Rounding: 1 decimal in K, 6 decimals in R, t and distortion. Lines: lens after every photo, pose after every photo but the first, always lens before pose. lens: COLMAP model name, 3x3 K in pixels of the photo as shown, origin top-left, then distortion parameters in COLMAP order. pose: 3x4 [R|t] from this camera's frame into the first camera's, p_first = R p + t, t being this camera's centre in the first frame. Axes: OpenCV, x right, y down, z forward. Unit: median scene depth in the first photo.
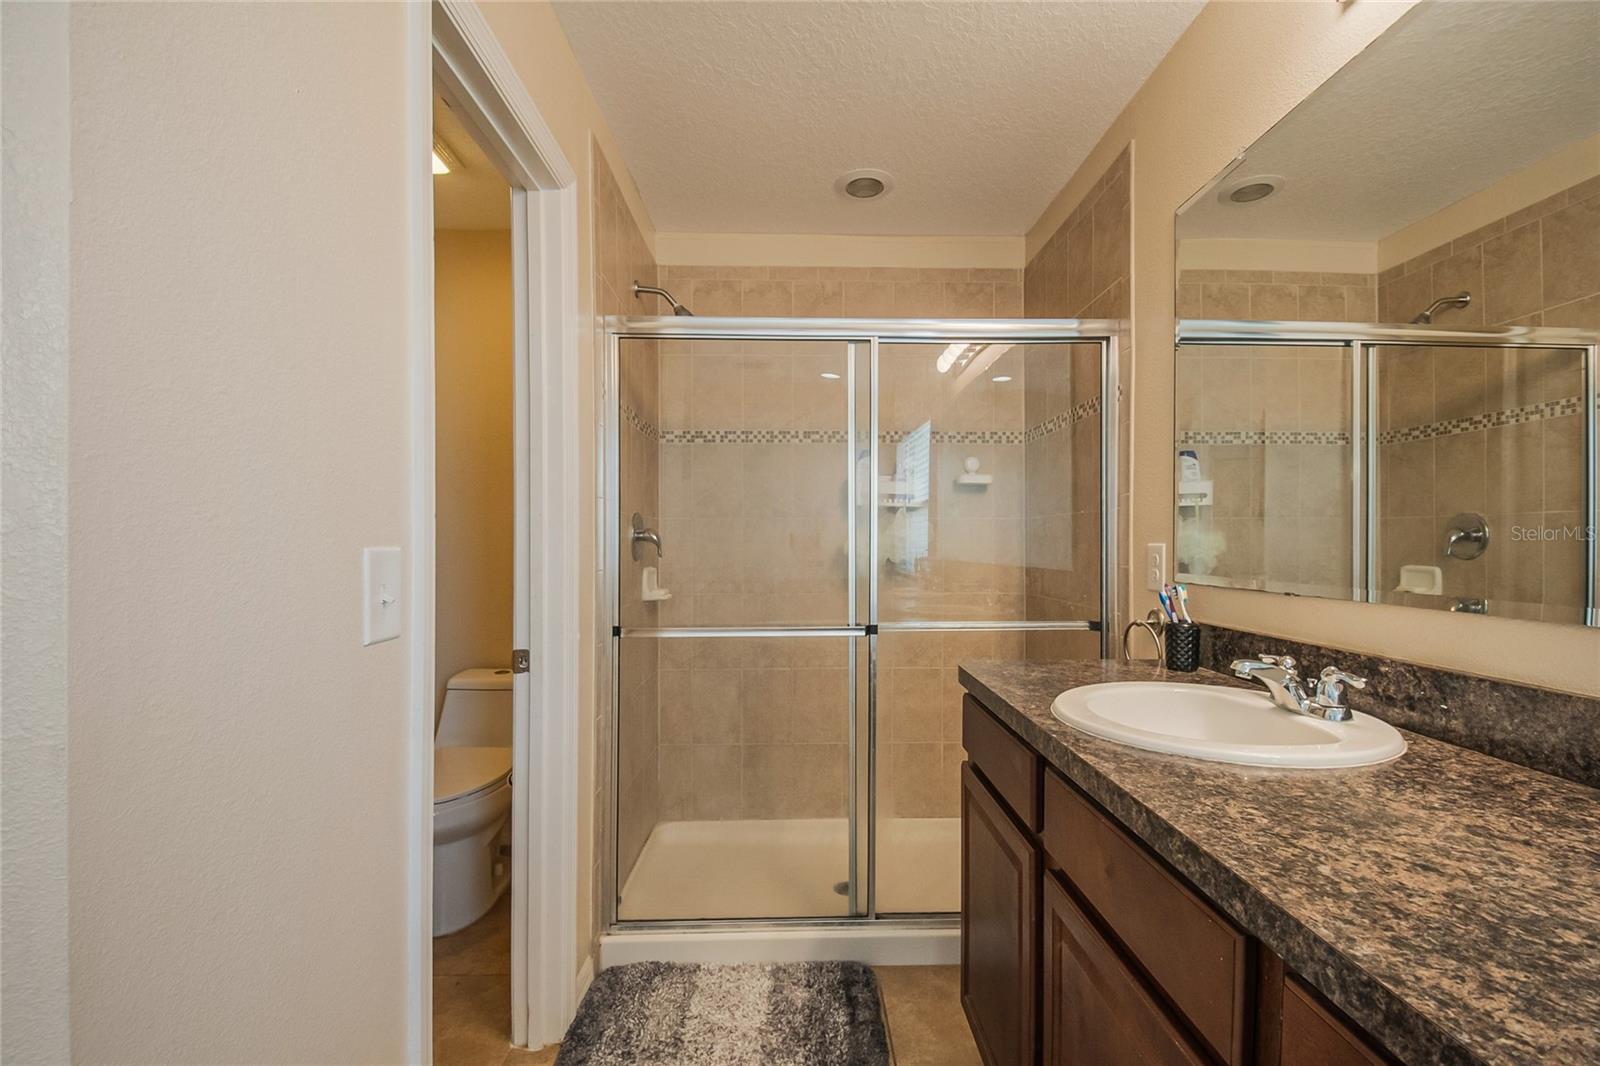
lens RADIAL K [[704.3, 0, 795.9], [0, 704.3, 541.4], [0, 0, 1]] dist [0.011958, -0.015288]
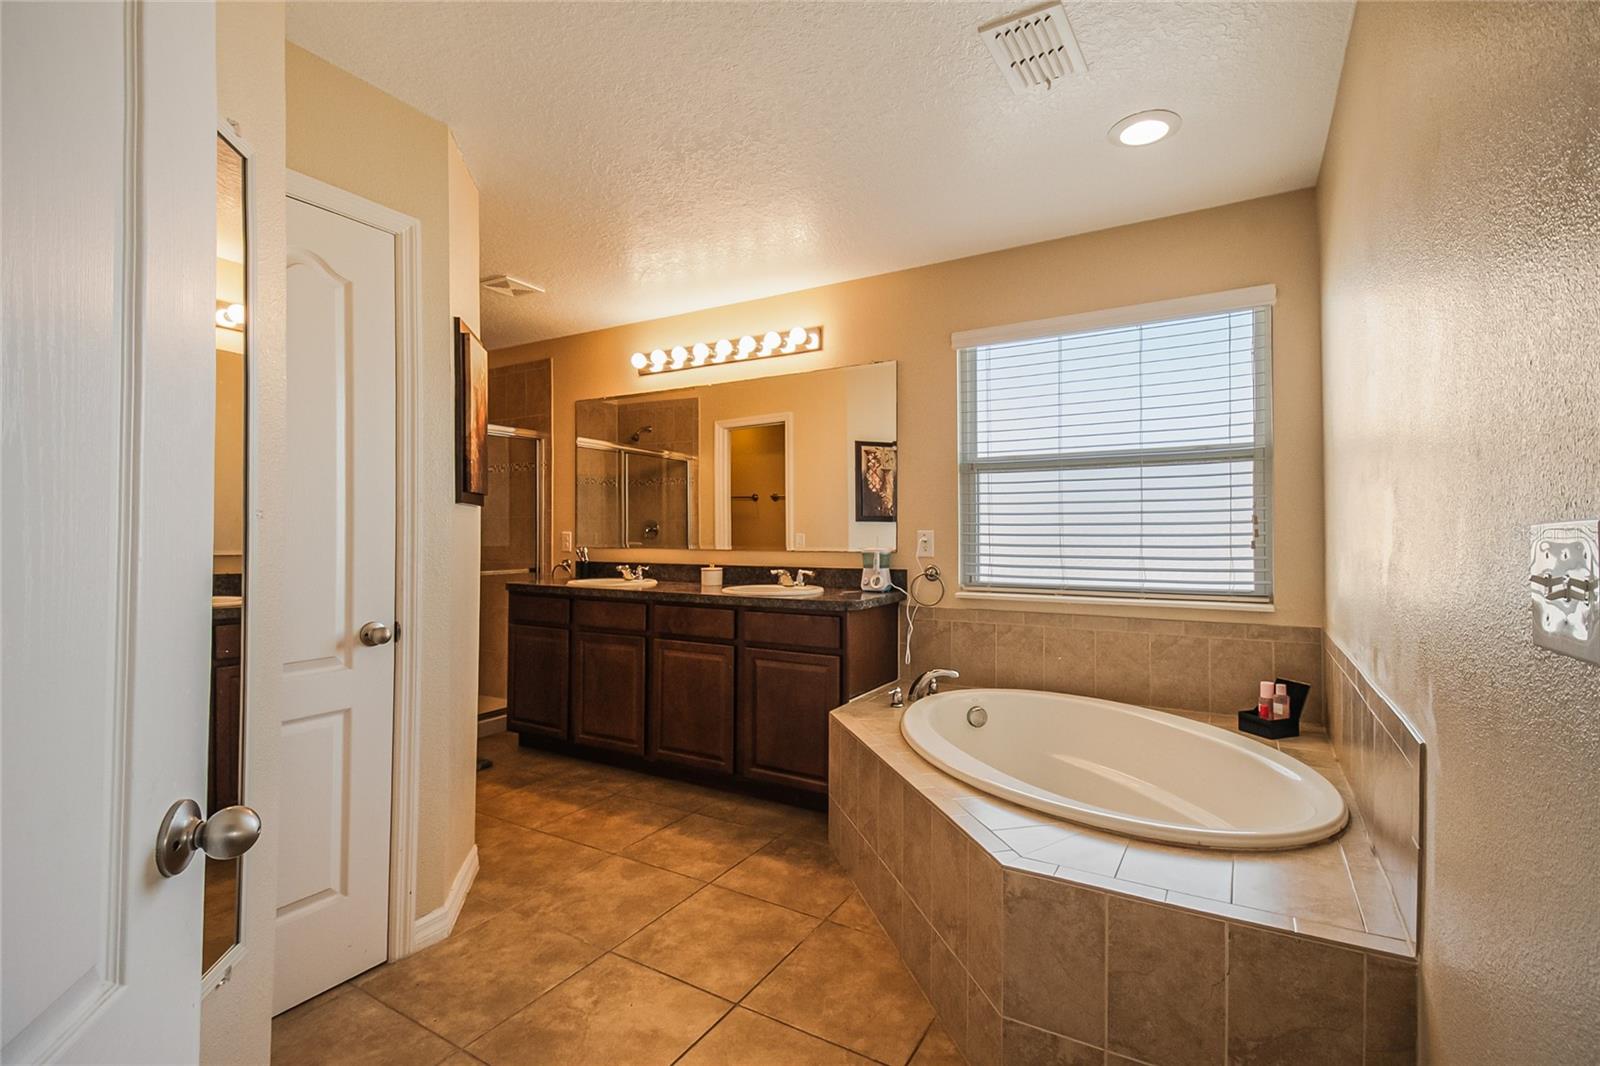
lens RADIAL K [[704.3, 0, 803.6], [0, 704.3, 531.3], [0, 0, 1]] dist [0.011958, -0.015288]
pose [[0.524670, 0.000370, 0.851306, -0.949253], [0.006923, 0.999965, -0.004702, 0.016232], [-0.851278, 0.008361, 0.524649, -0.815064]]
